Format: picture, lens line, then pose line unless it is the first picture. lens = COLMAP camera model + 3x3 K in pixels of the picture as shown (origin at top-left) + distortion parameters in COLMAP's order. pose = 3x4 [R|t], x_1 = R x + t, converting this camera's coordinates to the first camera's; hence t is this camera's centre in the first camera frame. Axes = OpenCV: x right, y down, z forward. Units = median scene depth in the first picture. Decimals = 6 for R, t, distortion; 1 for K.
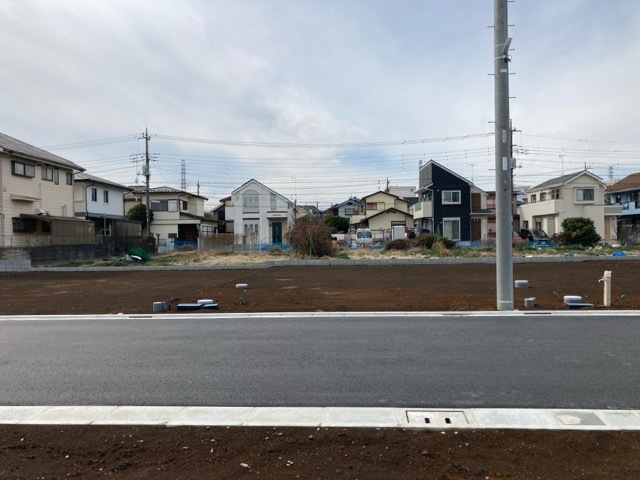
lens RADIAL K [[522.5, 0, 318.8], [0, 522.5, 237.7], [0, 0, 1]] dist [0.067699, -0.111865]
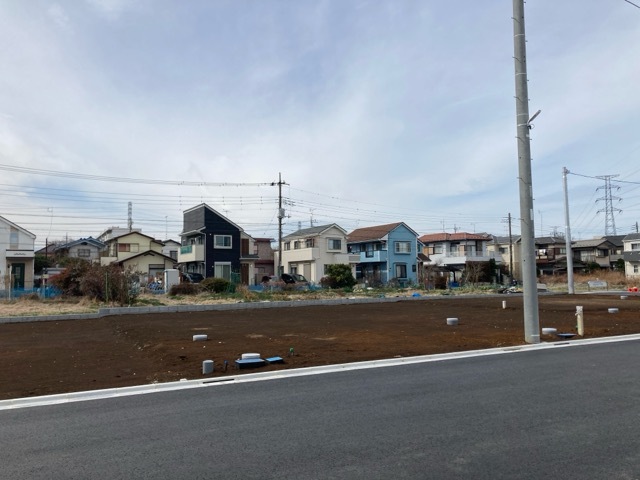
lens RADIAL K [[522.5, 0, 318.8], [0, 522.5, 237.7], [0, 0, 1]] dist [0.067699, -0.111865]
pose [[0.849998, 0.045569, 0.524812, -0.119343], [-0.000587, 0.996333, -0.085560, 0.001474], [-0.526786, 0.072418, 0.846907, 0.049364]]
